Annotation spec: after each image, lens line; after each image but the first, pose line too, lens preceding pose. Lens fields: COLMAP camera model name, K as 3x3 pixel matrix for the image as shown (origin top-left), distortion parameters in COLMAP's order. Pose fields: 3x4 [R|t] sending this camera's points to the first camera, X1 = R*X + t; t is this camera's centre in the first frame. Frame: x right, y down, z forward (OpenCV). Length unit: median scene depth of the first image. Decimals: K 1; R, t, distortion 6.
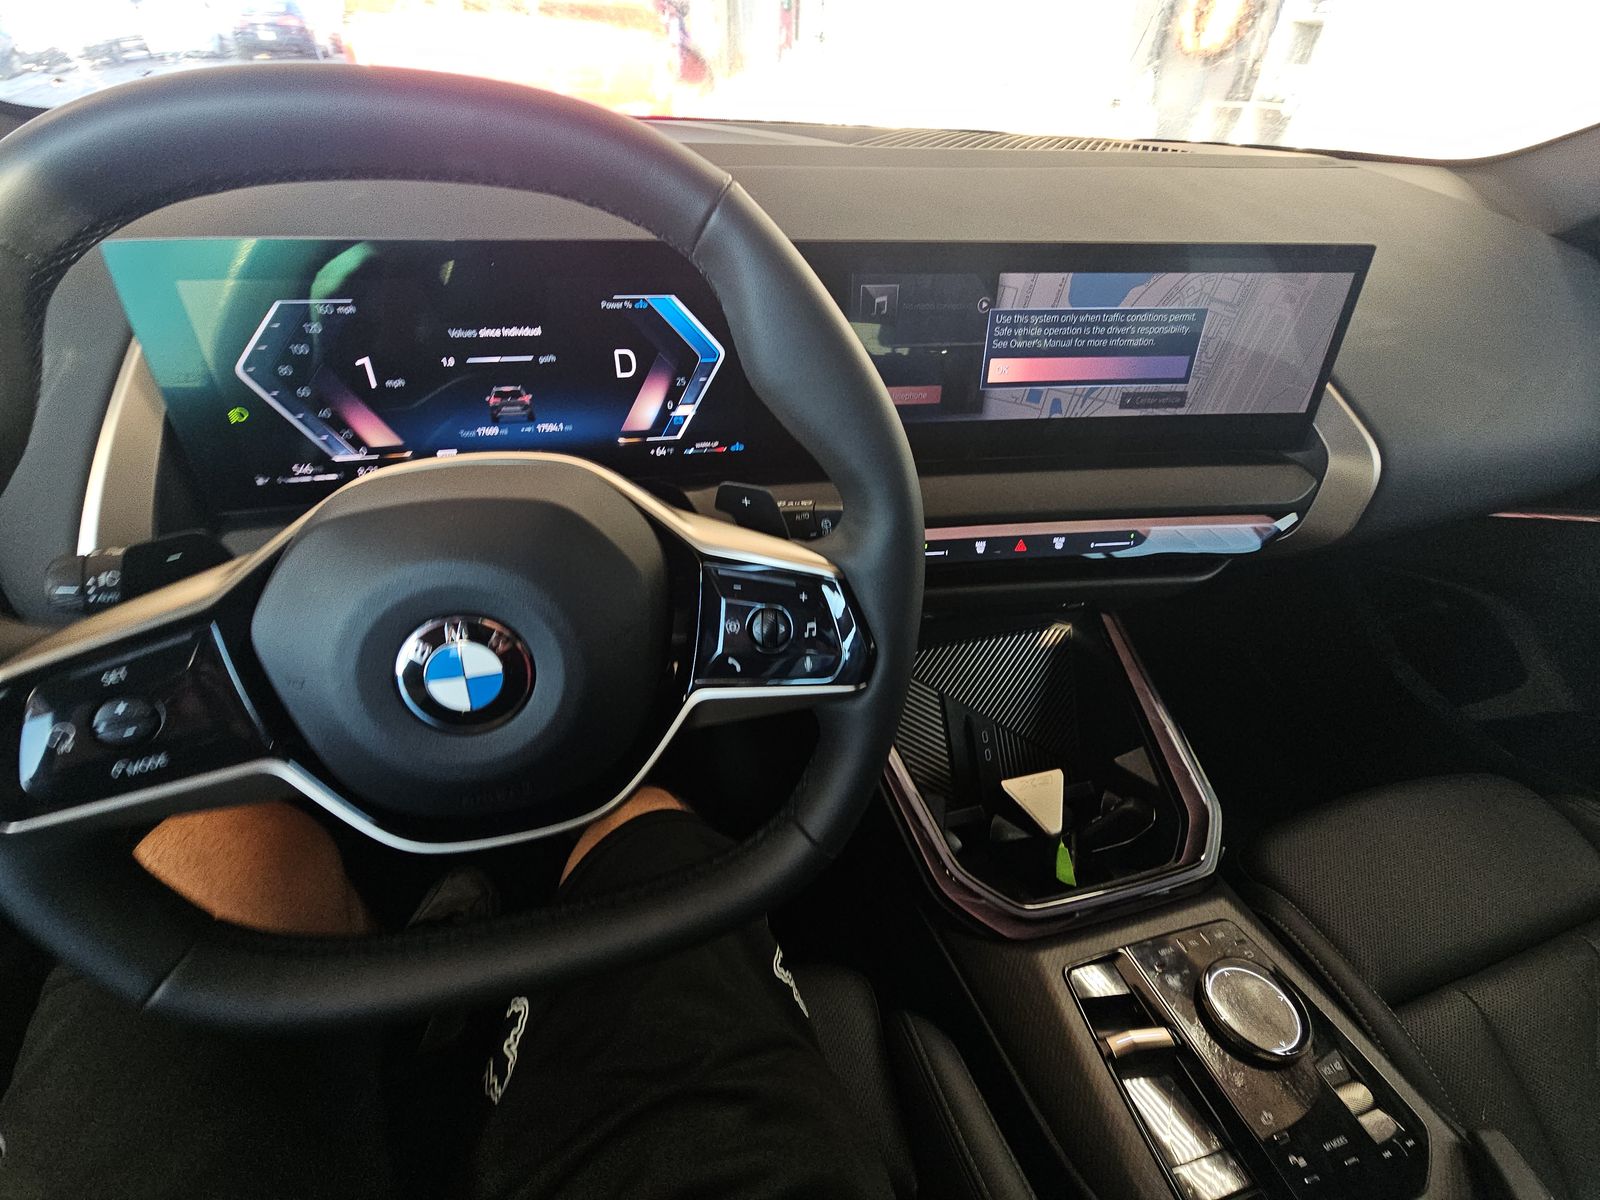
lens RADIAL K [[649.3, 0, 767.2], [0, 649.3, 583.6], [0, 0, 1]] dist [0.024759, -0.019904]
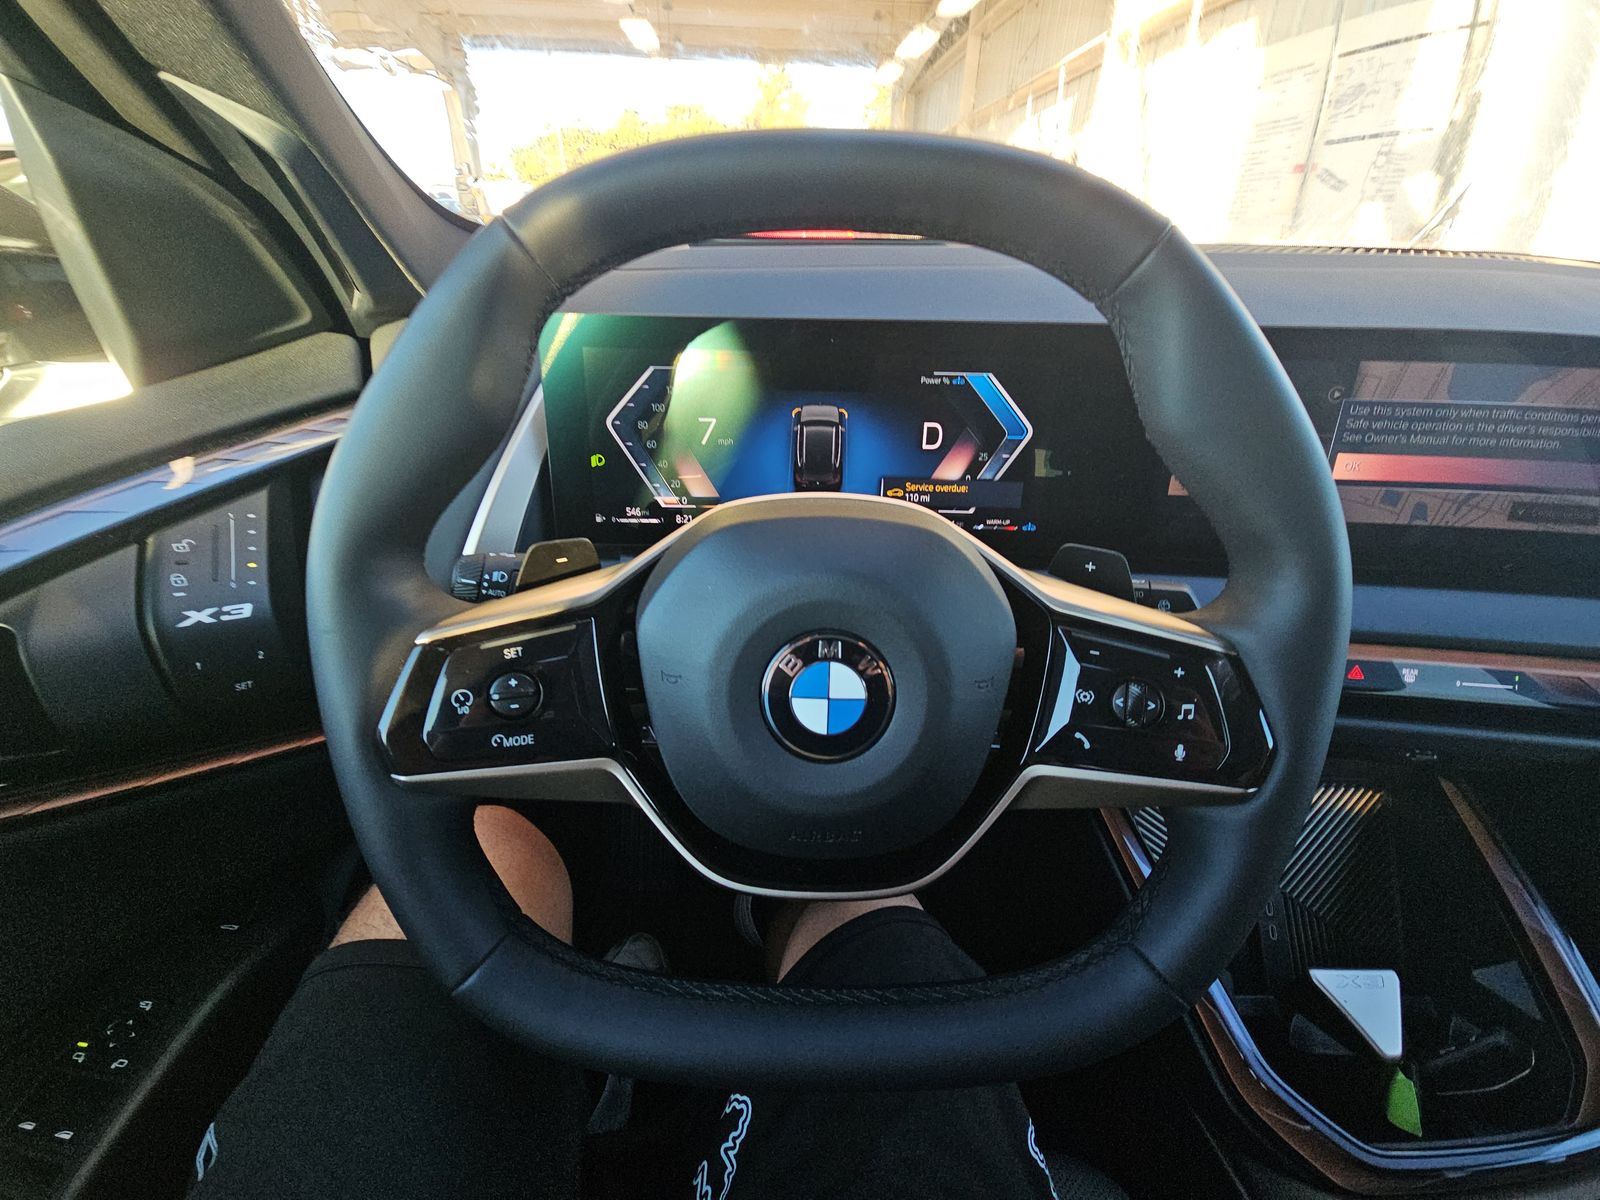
lens RADIAL K [[638.7, 0, 770.3], [0, 638.7, 578.9], [0, 0, 1]] dist [-0.003388, -0.000671]
pose [[0.965807, 0.093020, -0.242000, -0.201748], [-0.136180, 0.976298, -0.168216, 0.084995], [0.220617, 0.195420, 0.955583, 0.030756]]
